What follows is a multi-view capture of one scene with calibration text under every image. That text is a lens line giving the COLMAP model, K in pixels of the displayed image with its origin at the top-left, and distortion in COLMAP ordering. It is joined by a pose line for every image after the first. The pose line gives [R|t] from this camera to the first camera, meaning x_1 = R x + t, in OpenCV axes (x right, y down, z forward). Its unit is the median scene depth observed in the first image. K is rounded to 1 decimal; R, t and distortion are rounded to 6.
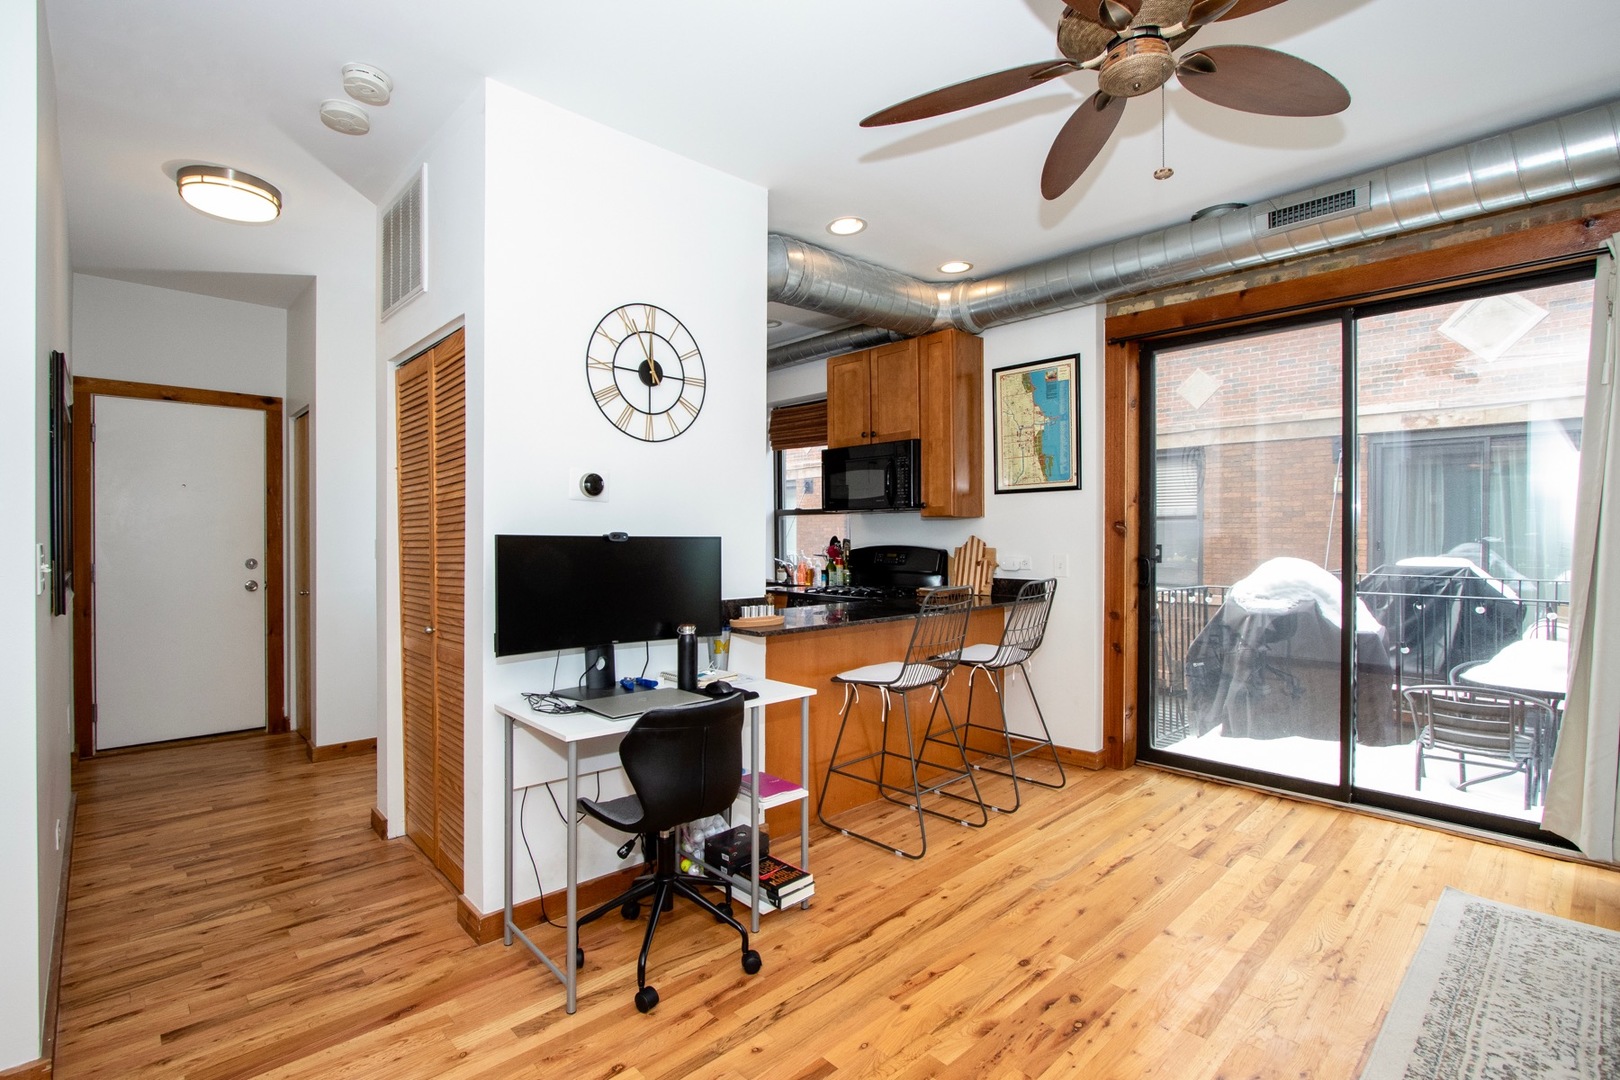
lens RADIAL K [[755.9, 0, 769.8], [0, 755.9, 541.6], [0, 0, 1]] dist [-0.012728, 0.000706]
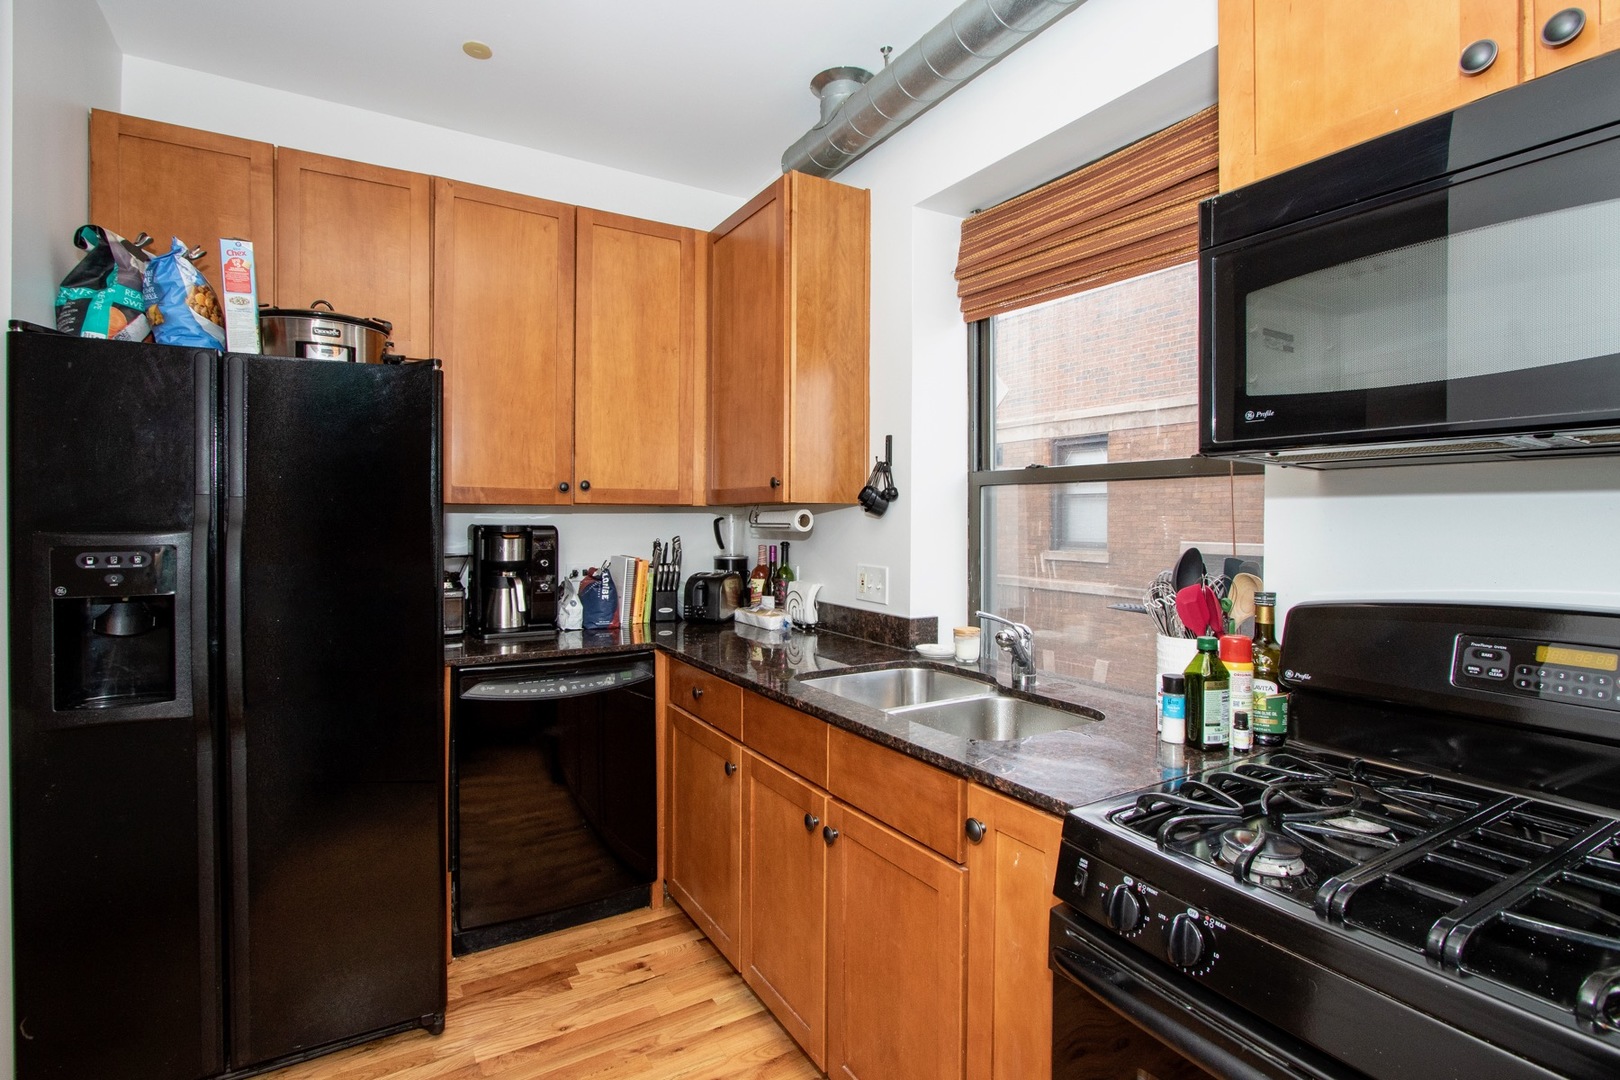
lens RADIAL K [[763.5, 0, 779.0], [0, 763.5, 518.2], [0, 0, 1]] dist [0.002737, 0.000804]
pose [[0.977703, 0.003135, -0.209968, -0.014541], [-0.004154, 0.999982, -0.004409, -0.029511], [0.209950, 0.005183, 0.977698, 1.194315]]
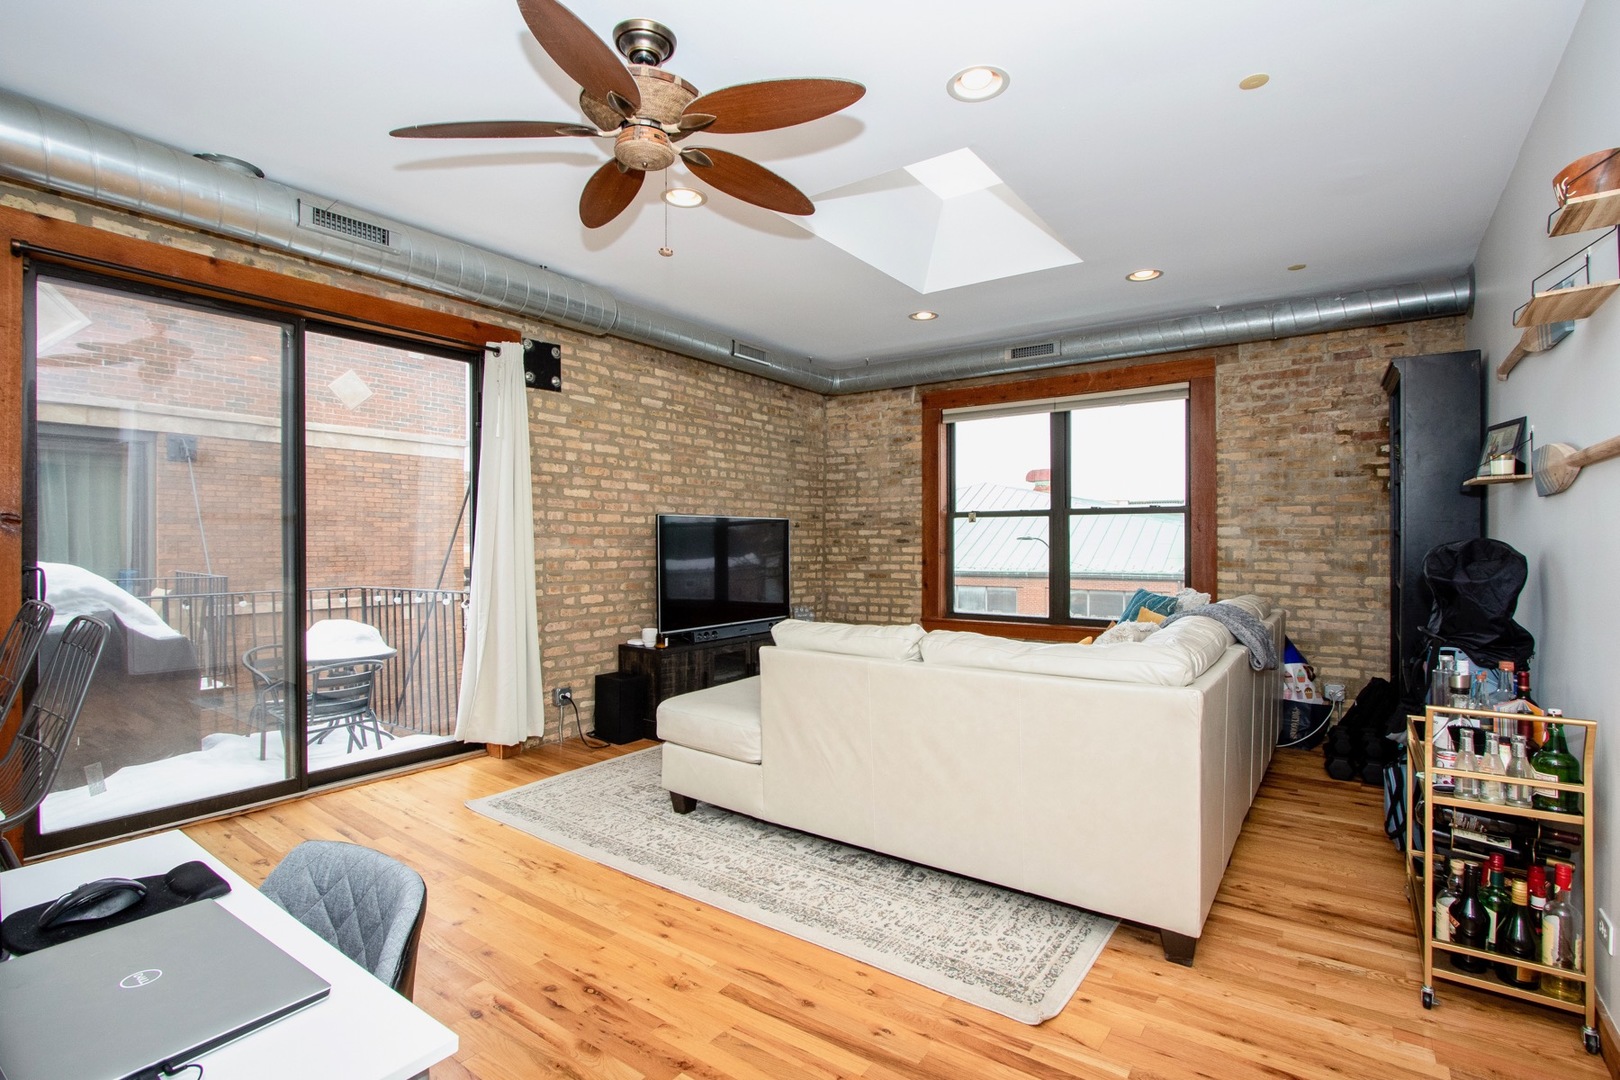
lens RADIAL K [[751.8, 0, 816.1], [0, 751.8, 542.2], [0, 0, 1]] dist [-0.009097, 0.000450]
pose [[-0.218223, -0.003375, 0.975893, -0.450912], [0.006723, 0.999965, 0.004962, 0.001192], [-0.975876, 0.007643, -0.218192, 0.590713]]
